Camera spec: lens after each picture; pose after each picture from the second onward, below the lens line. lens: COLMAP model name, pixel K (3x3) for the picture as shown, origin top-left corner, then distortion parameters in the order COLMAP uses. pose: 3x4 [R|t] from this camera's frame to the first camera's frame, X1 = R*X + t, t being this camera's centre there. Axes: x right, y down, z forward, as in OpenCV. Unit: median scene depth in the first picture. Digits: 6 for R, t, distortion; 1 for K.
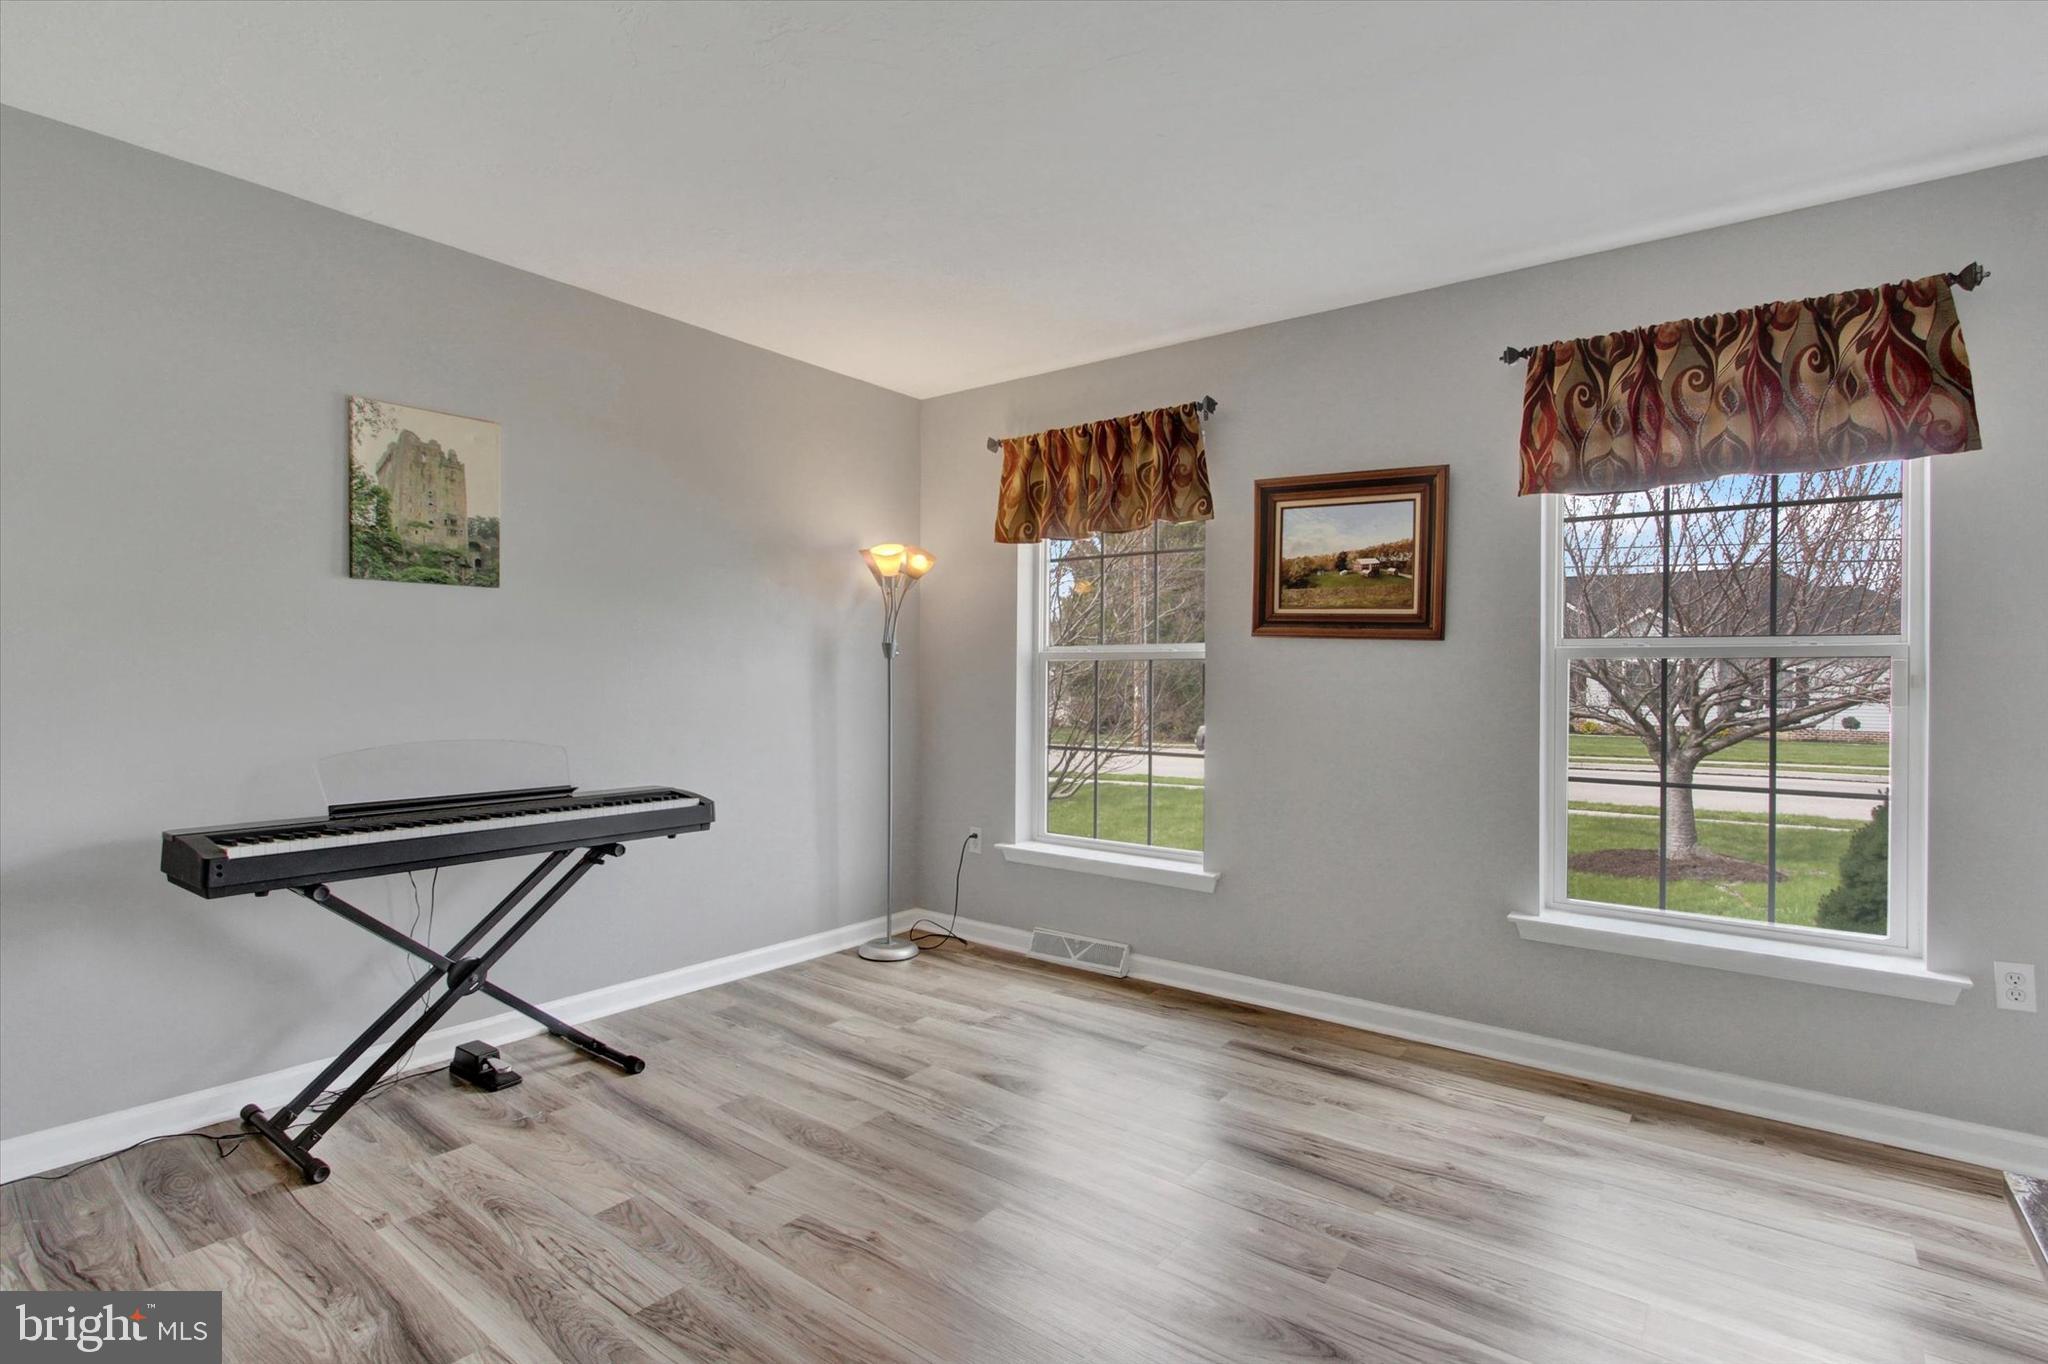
lens RADIAL K [[947.1, 0, 1044.4], [0, 947.1, 678.0], [0, 0, 1]] dist [-0.012277, 0.000845]
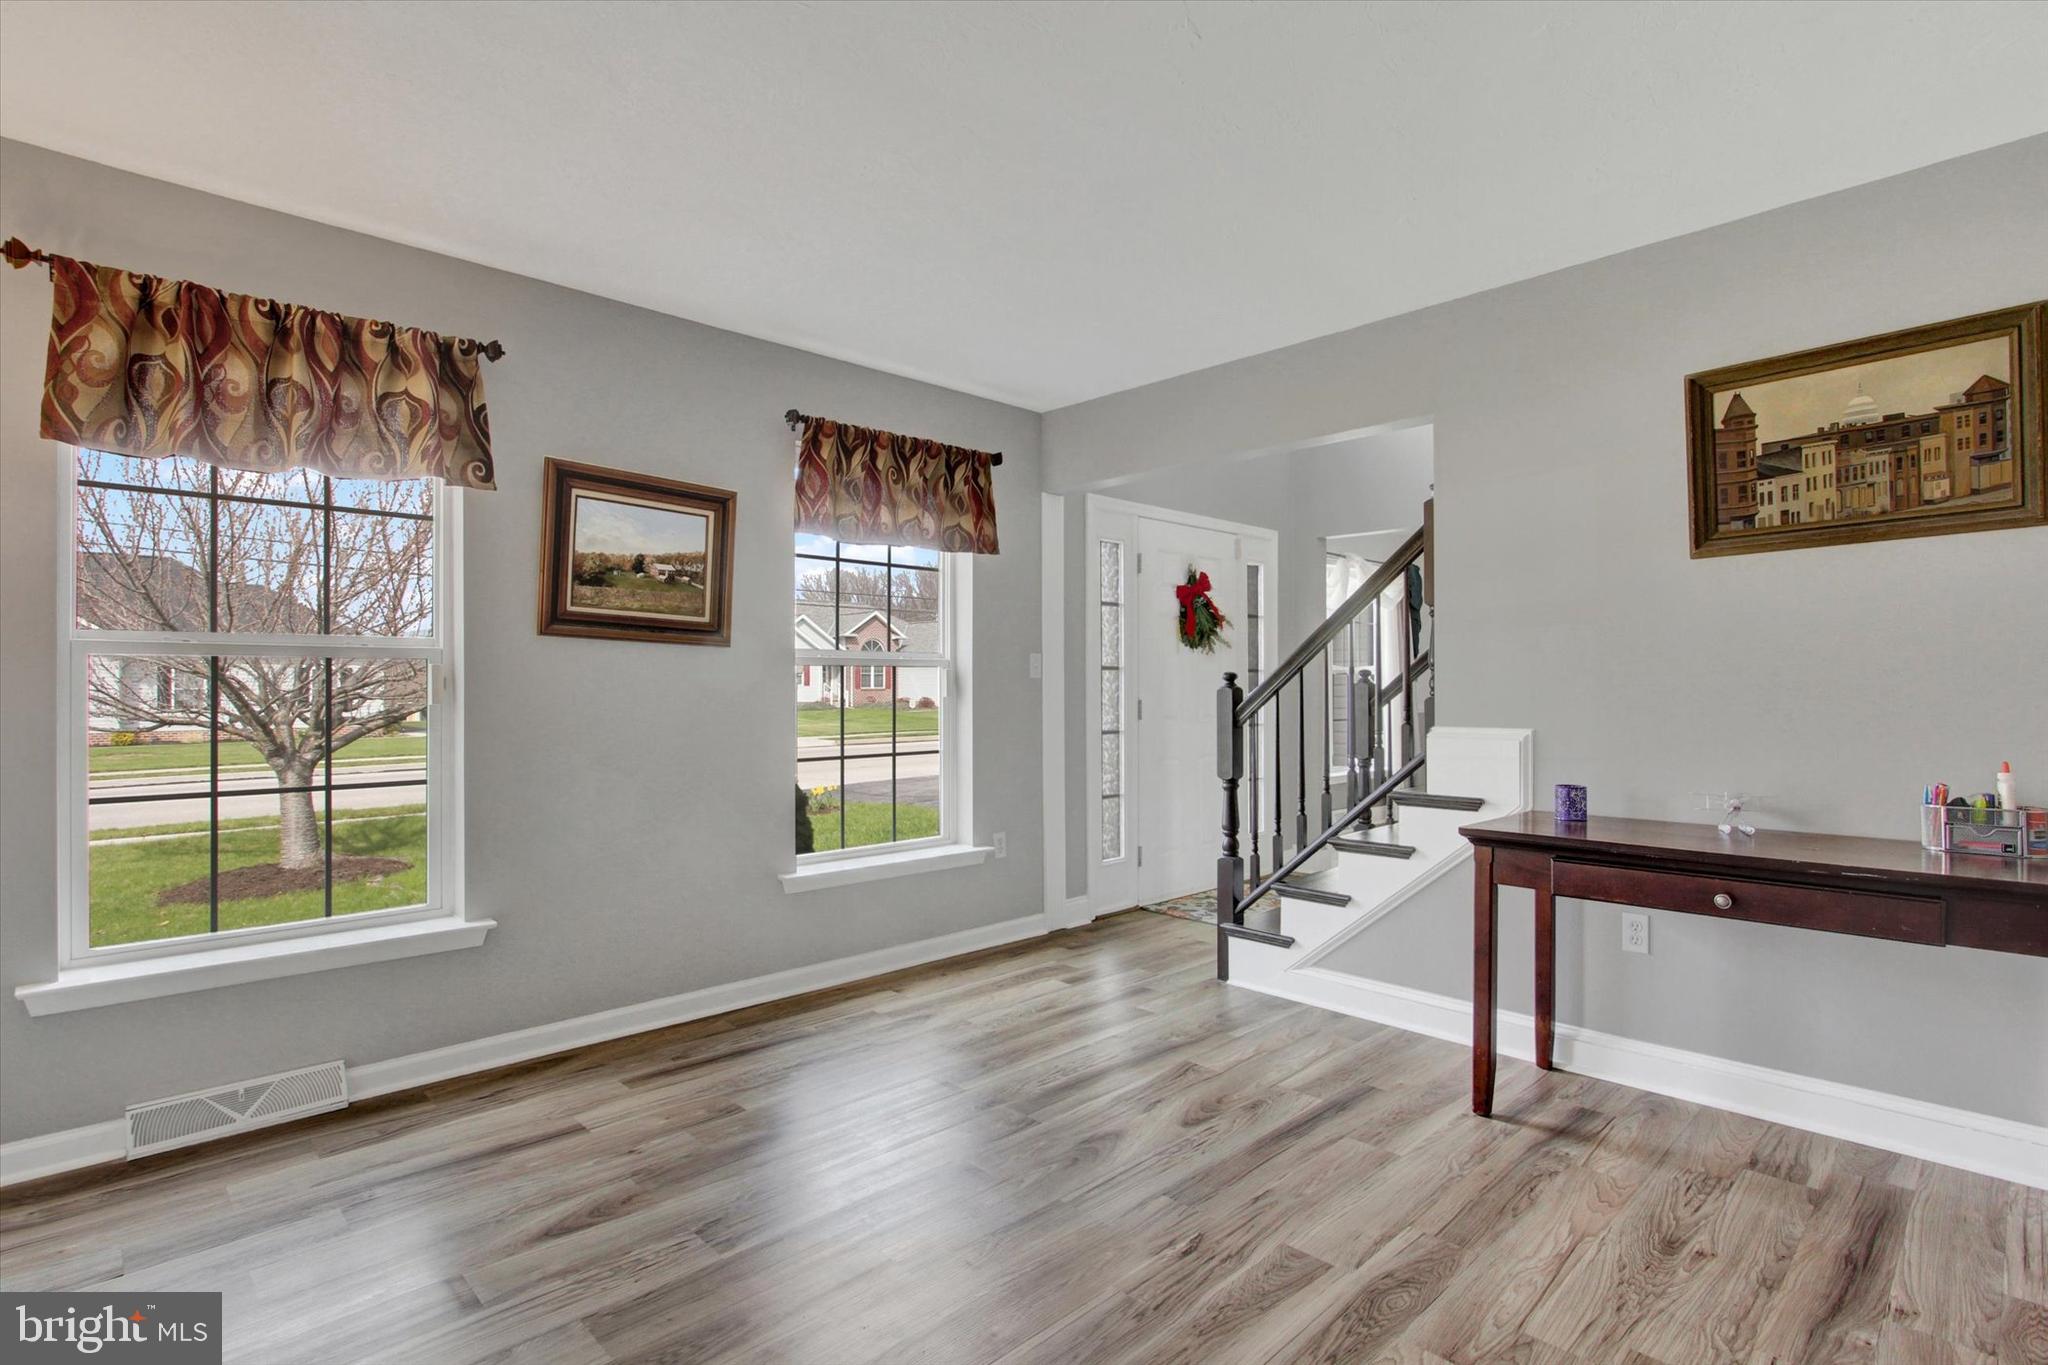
lens RADIAL K [[947.1, 0, 1028.1], [0, 947.1, 683.1], [0, 0, 1]] dist [-0.012277, 0.000845]
pose [[0.199721, -0.009243, 0.979809, -0.578895], [0.002770, 0.999957, 0.008868, -0.006432], [-0.979849, 0.000943, 0.199738, 0.411394]]
